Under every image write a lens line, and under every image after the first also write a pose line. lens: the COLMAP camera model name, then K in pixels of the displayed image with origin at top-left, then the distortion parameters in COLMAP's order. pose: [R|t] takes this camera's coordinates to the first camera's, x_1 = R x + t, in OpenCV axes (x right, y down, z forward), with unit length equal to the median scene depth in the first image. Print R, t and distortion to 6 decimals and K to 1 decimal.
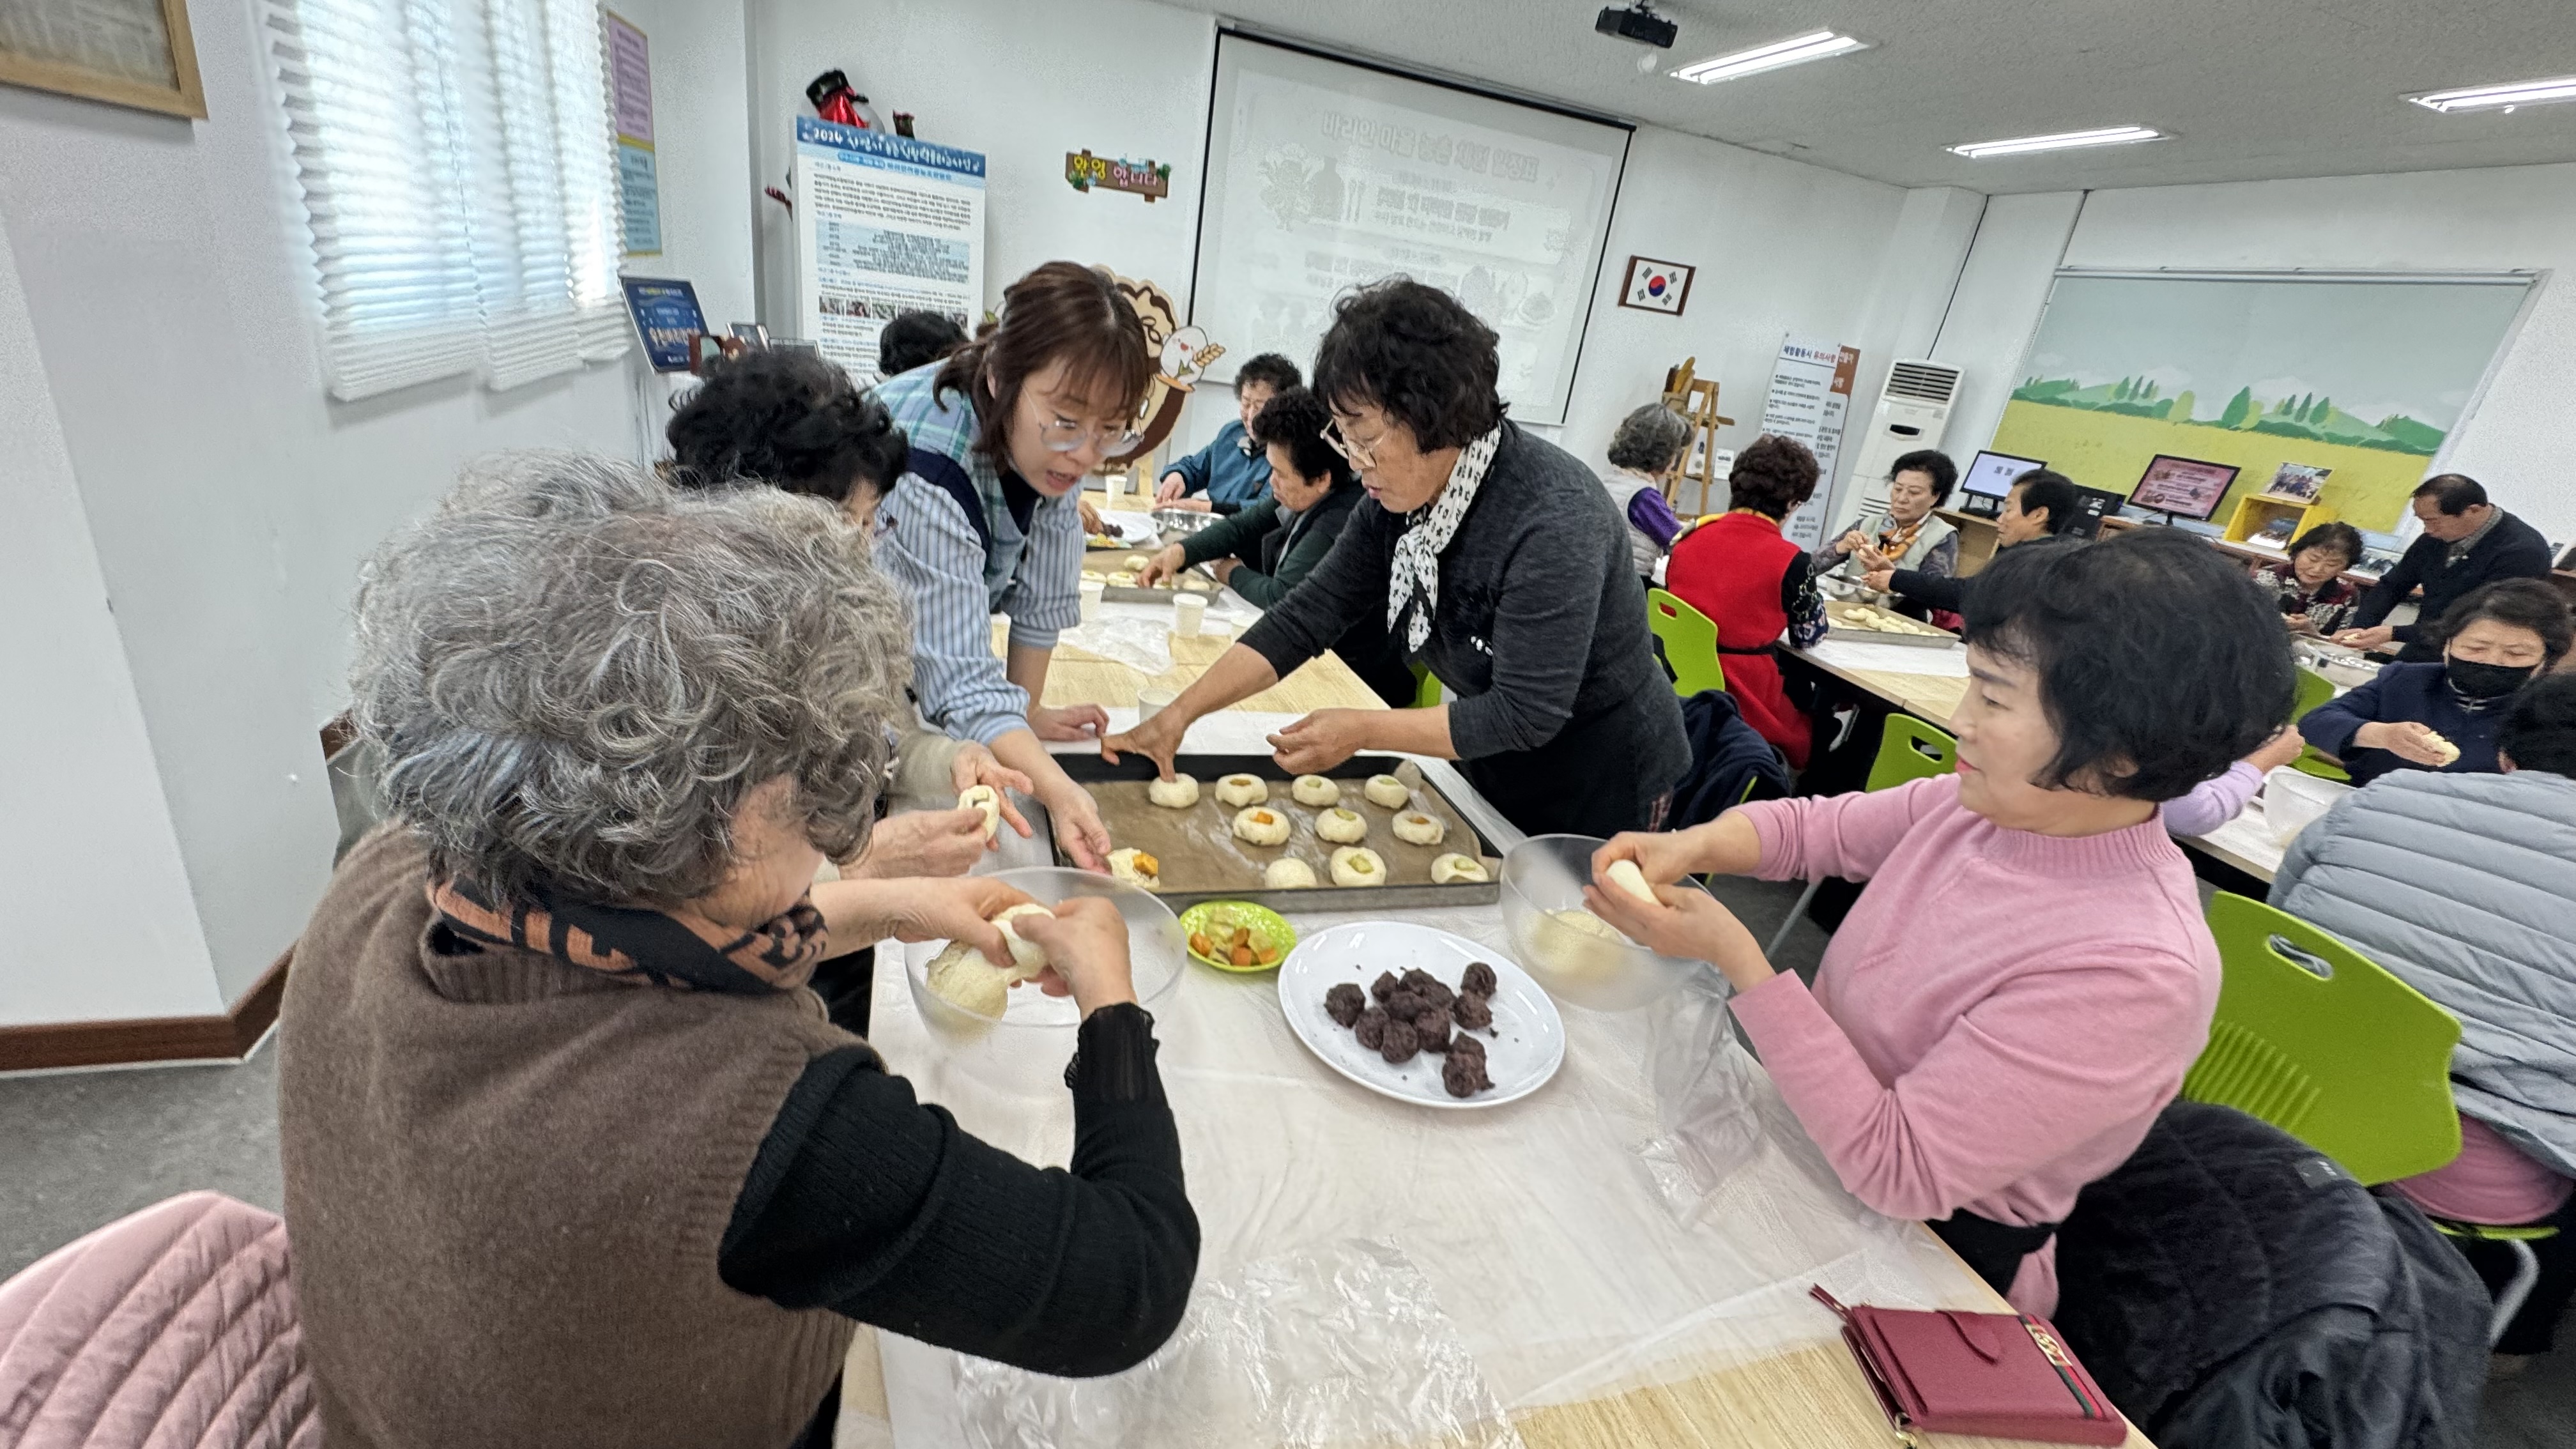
lens RADIAL K [[1072.2, 0, 1283.4], [0, 1072.2, 730.4], [0, 0, 1]] dist [-0.003141, 0.001412]
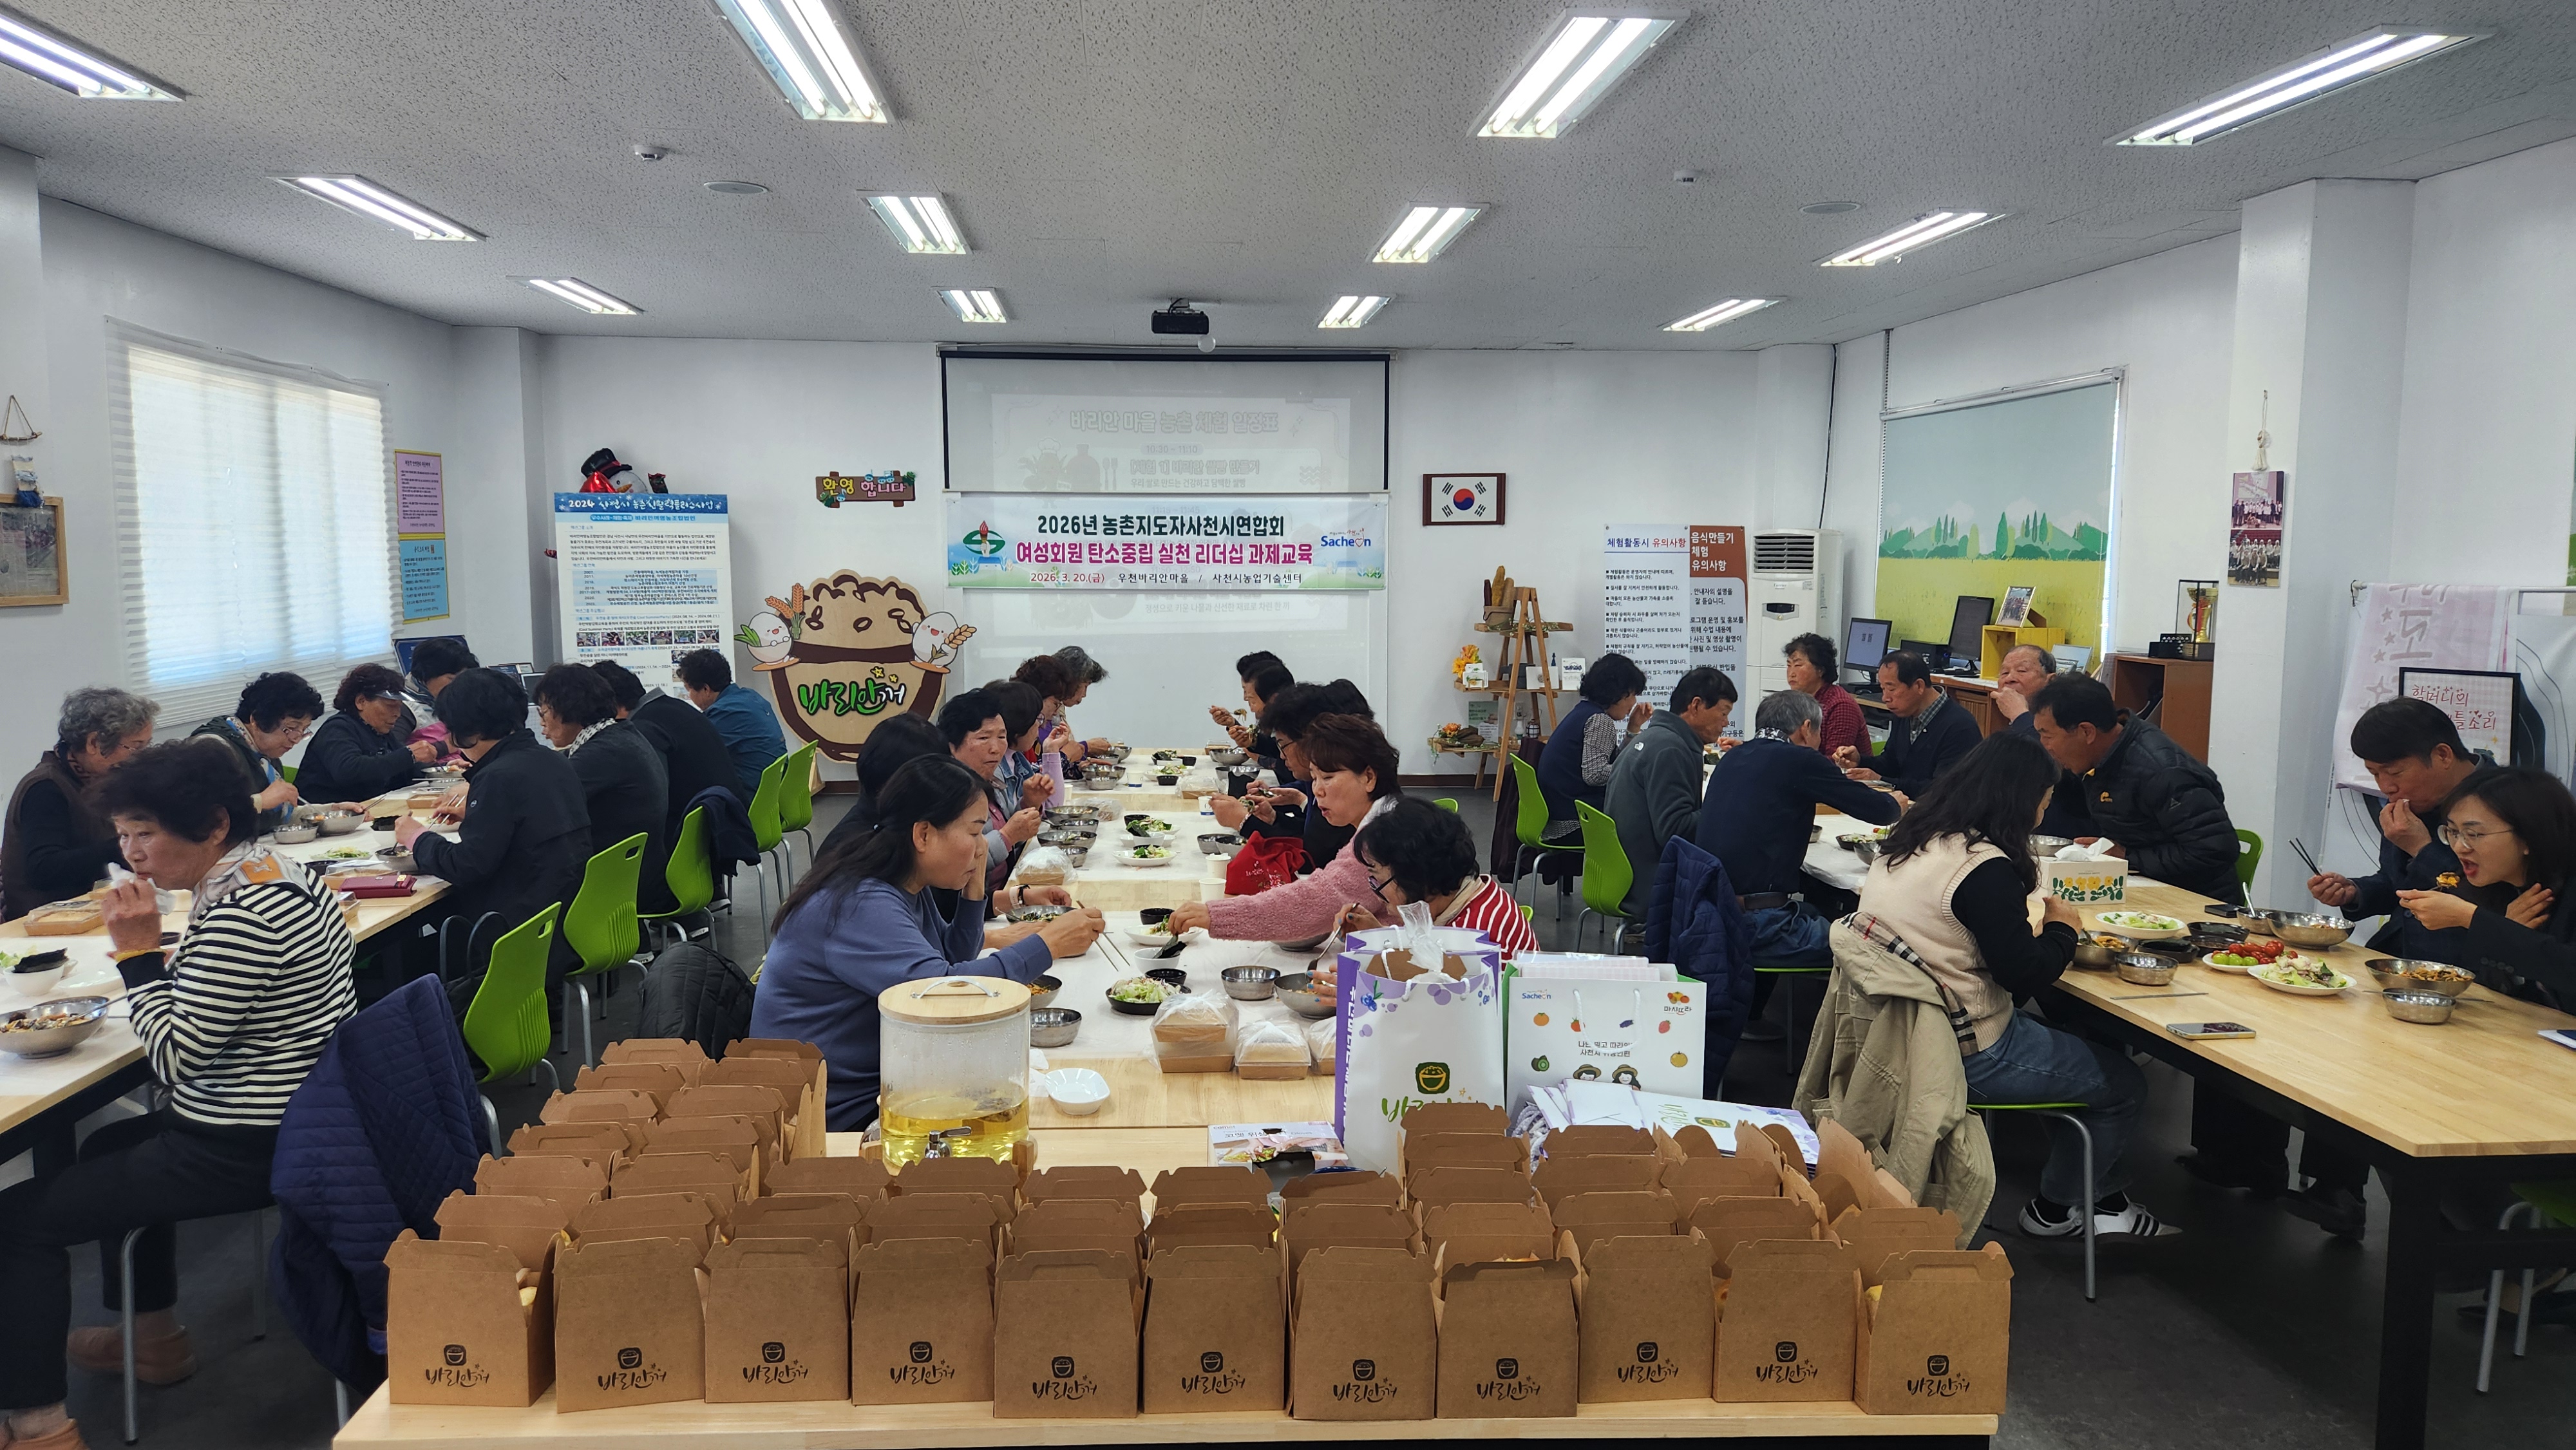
lens RADIAL K [[1746.2, 0, 1300.1], [0, 1746.2, 735.9], [0, 0, 1]] dist [0.041603, -0.042757]
pose [[0.966874, -0.121373, -0.224551, 0.624575], [0.053469, 0.956505, -0.286775, 0.241398], [0.249591, 0.265268, 0.931309, -0.452729]]
